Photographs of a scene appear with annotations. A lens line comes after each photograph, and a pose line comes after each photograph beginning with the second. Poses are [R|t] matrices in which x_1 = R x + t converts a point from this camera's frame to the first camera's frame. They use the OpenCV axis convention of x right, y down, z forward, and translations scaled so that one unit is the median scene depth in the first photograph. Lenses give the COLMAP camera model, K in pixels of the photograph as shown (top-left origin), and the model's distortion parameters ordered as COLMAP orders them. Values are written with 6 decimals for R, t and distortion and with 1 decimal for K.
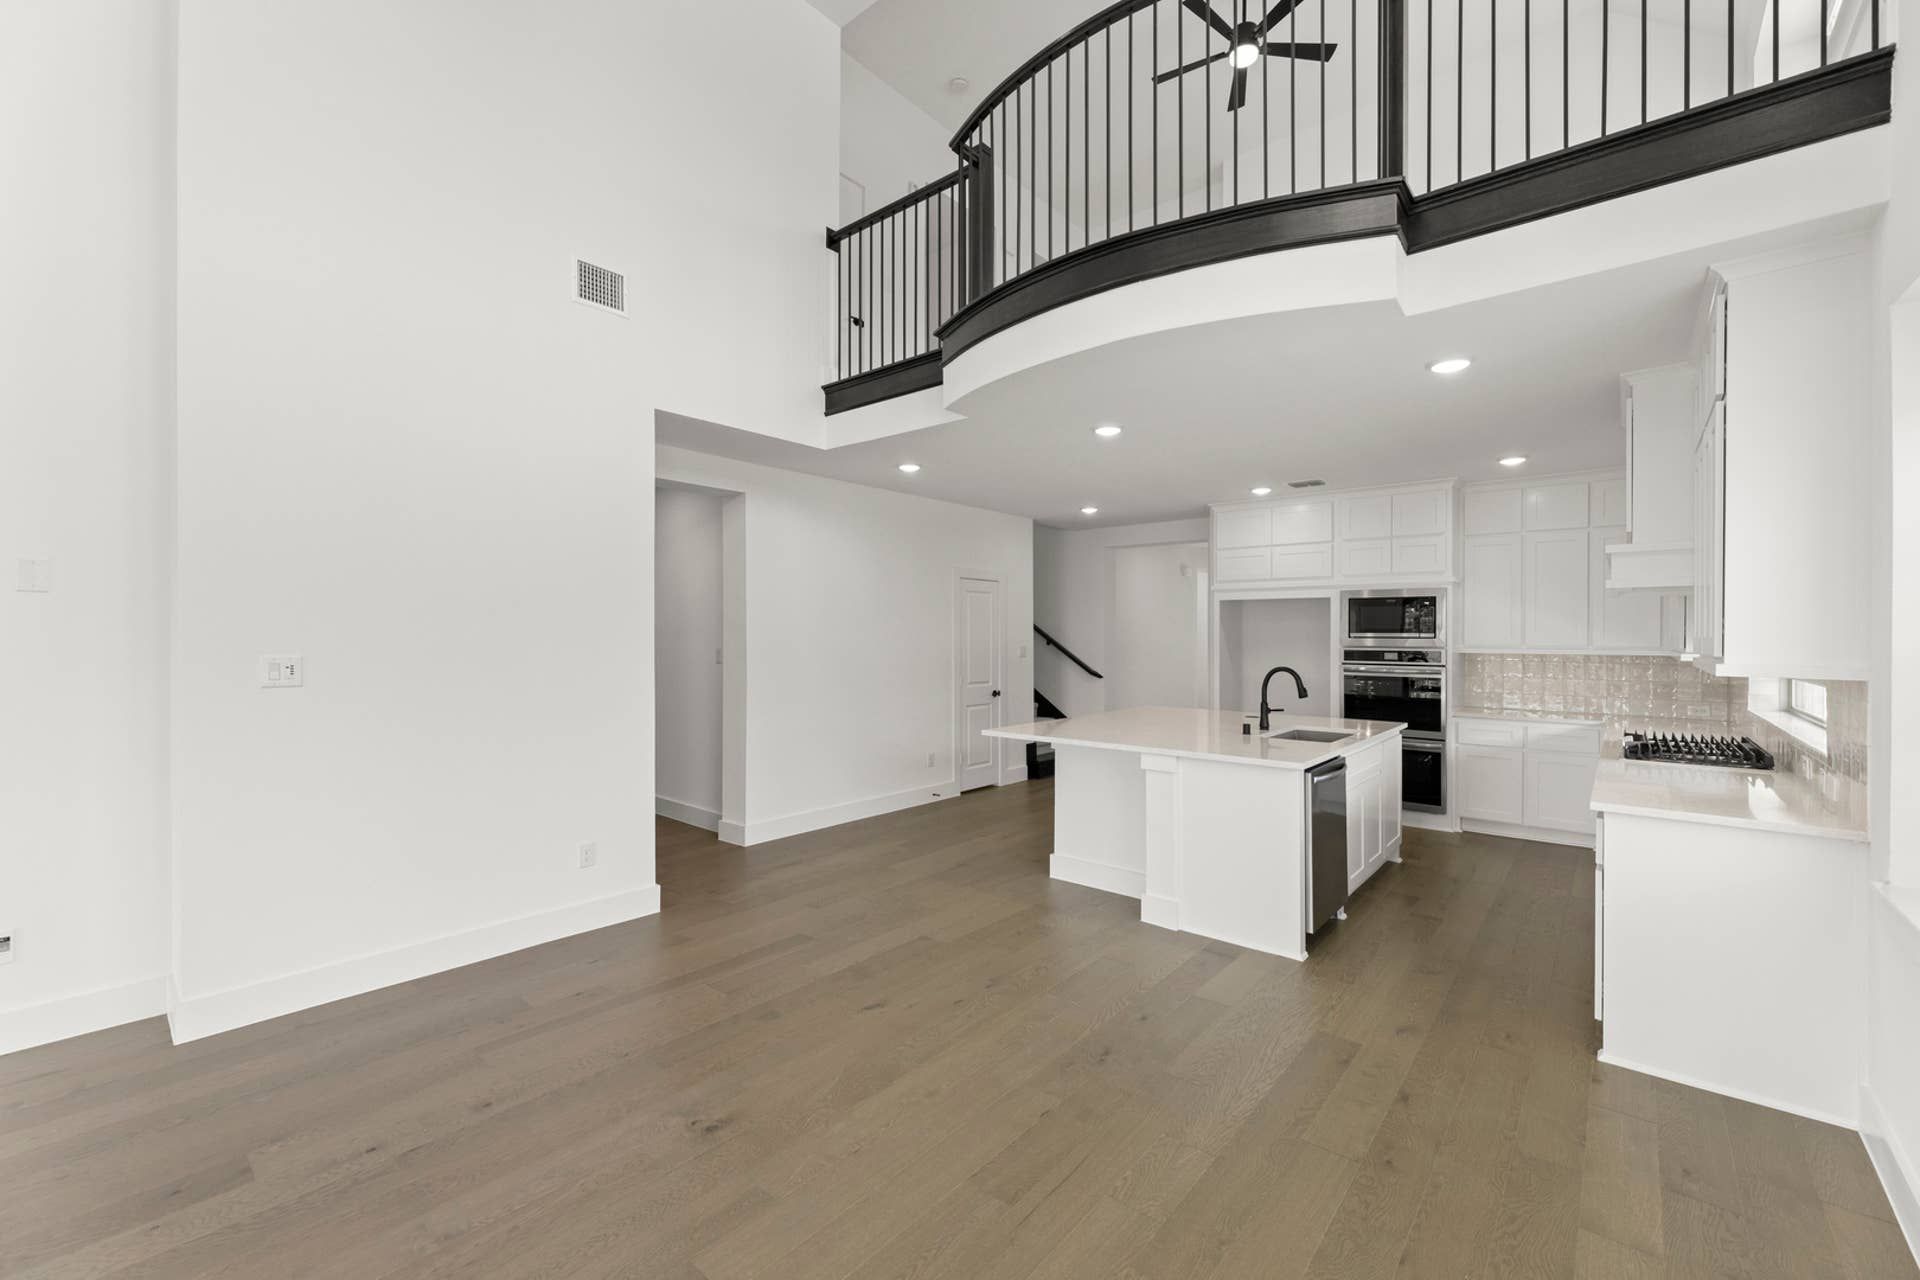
lens RADIAL K [[788.2, 0, 935.5], [0, 788.2, 632.8], [0, 0, 1]] dist [0.009436, 0.000476]
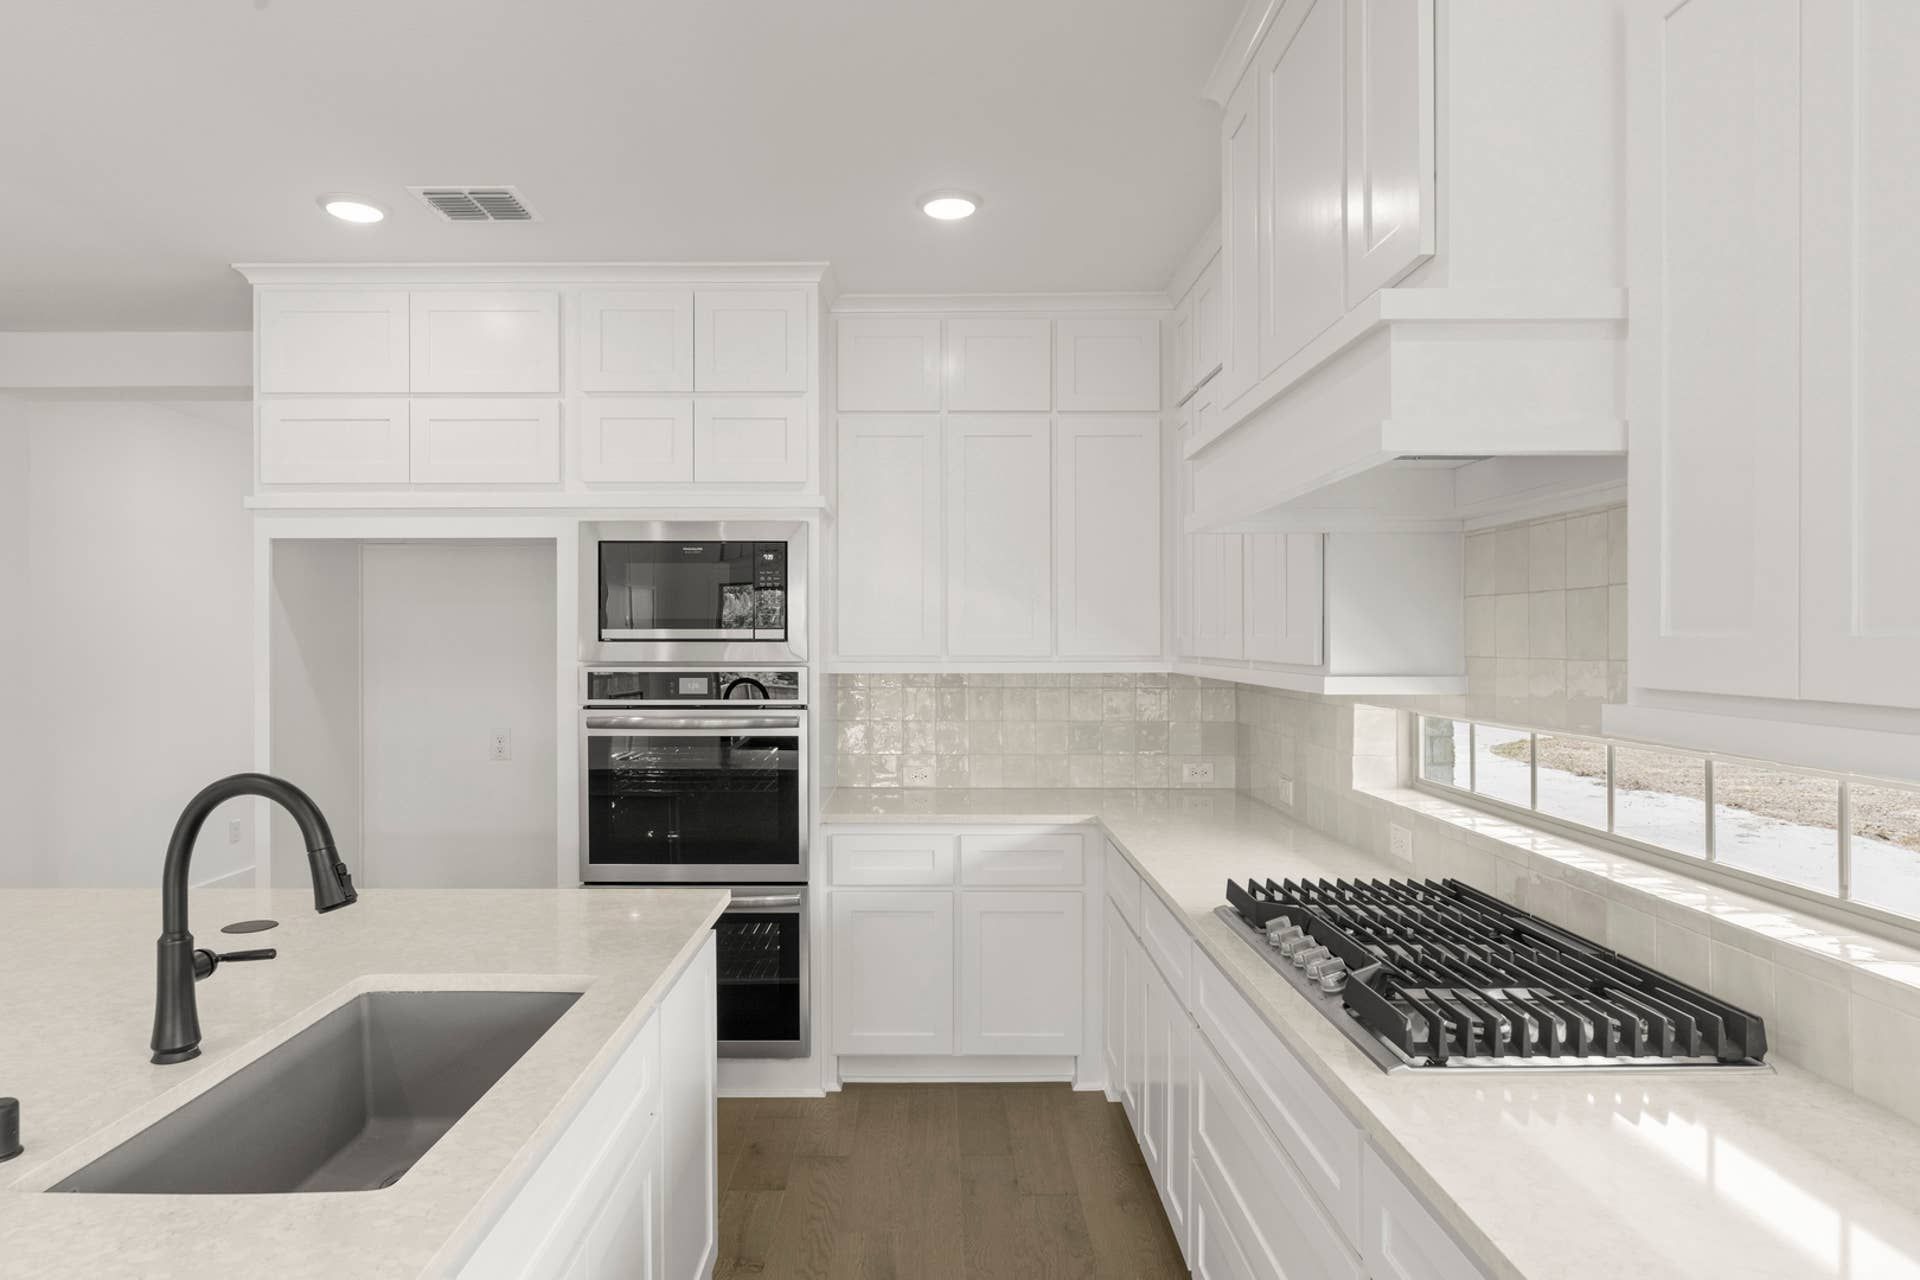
lens RADIAL K [[1110.6, 0, 943.2], [0, 1110.6, 649.3], [0, 0, 1]] dist [-0.006546, 0.002677]
pose [[0.743547, -0.010334, 0.668604, 0.294124], [0.001214, 0.999900, 0.014105, 0.002821], [-0.668683, -0.009676, 0.743485, 0.496642]]
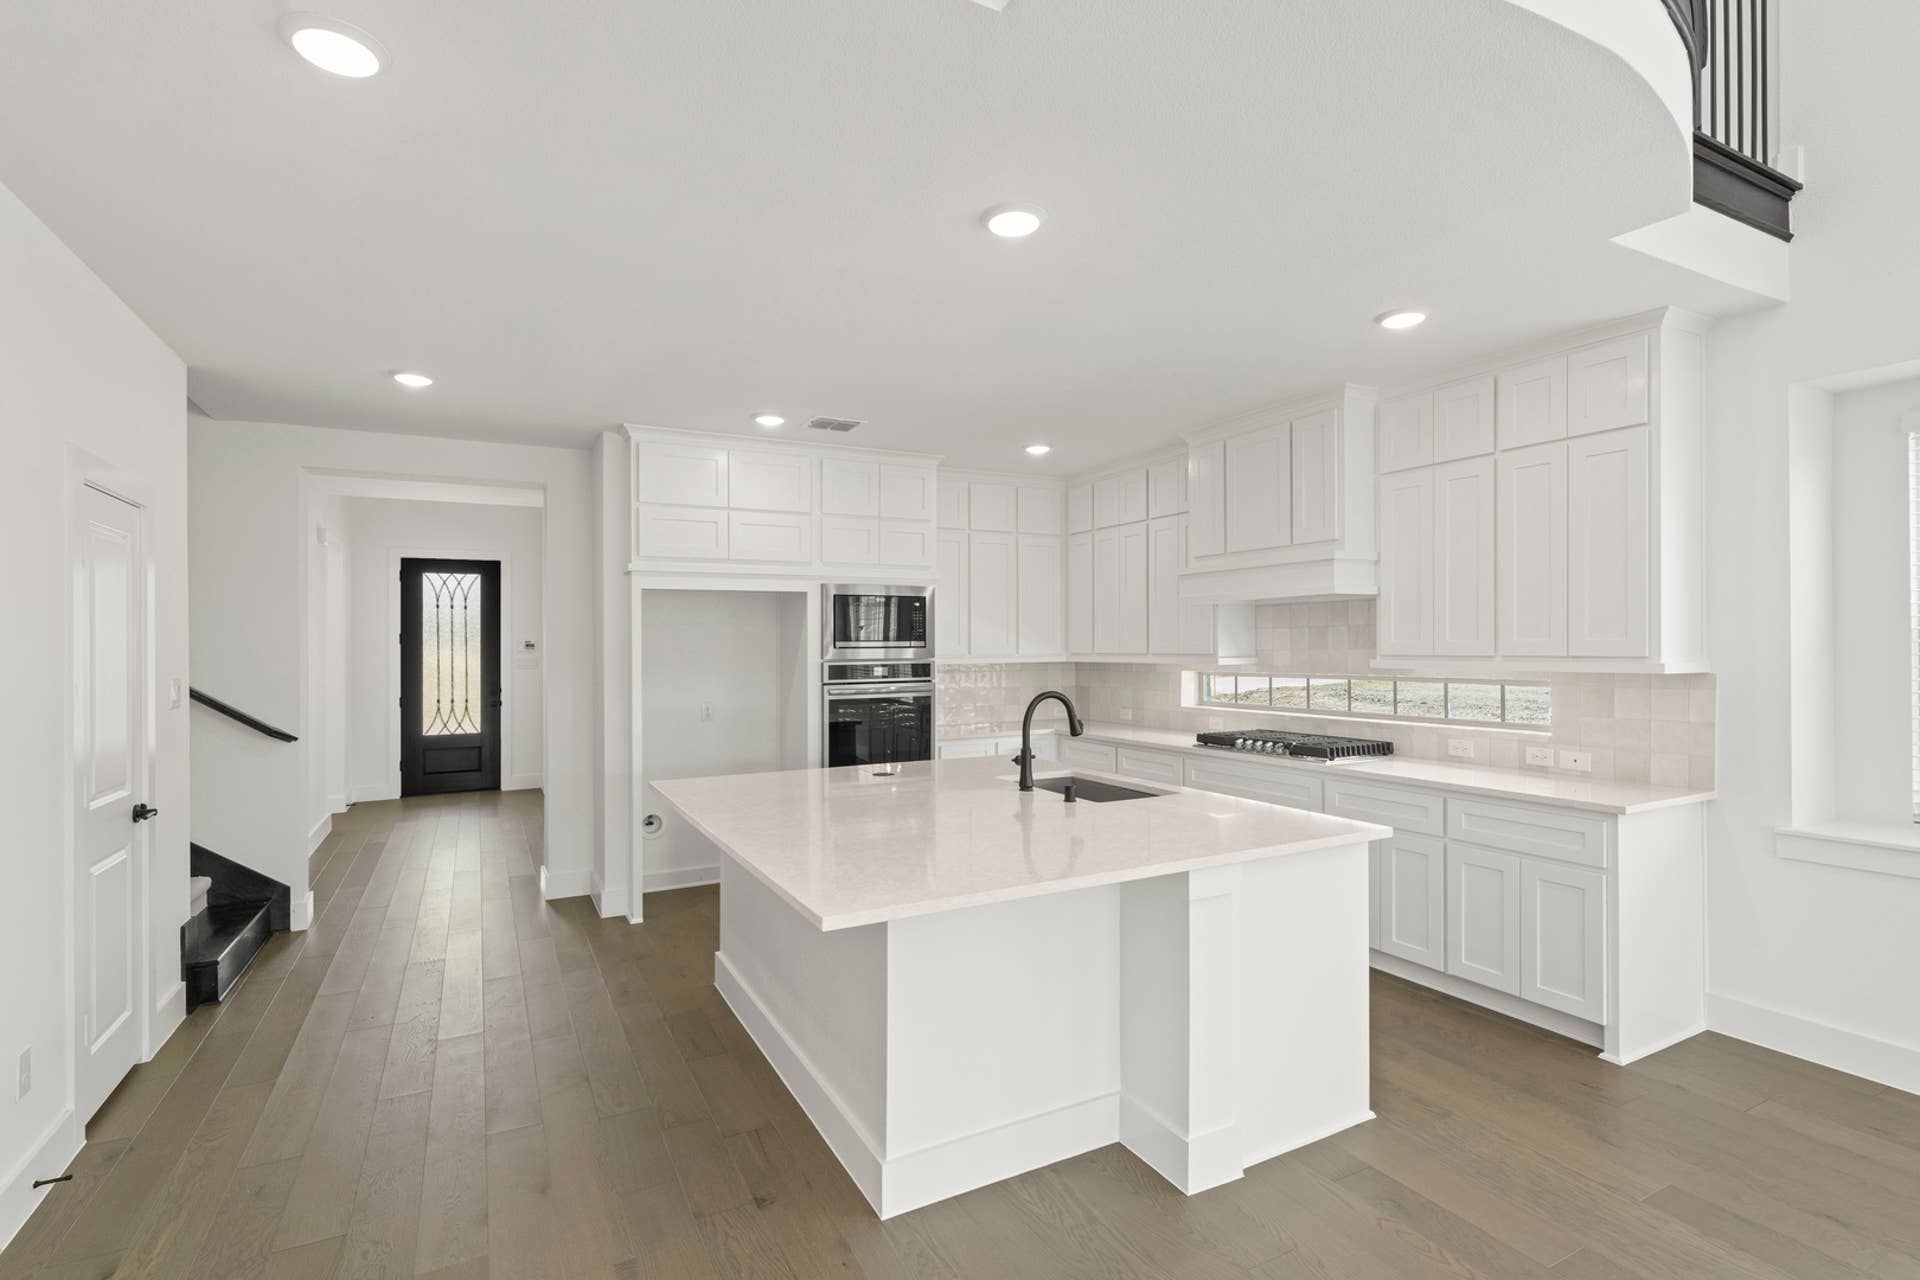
lens RADIAL K [[909.5, 0, 934.9], [0, 909.5, 646.0], [0, 0, 1]] dist [0.002016, -0.001751]
pose [[0.347261, -0.007204, 0.937741, -0.243246], [0.007675, 0.999959, 0.004840, 0.000528], [-0.937737, 0.005516, 0.347302, 0.649023]]
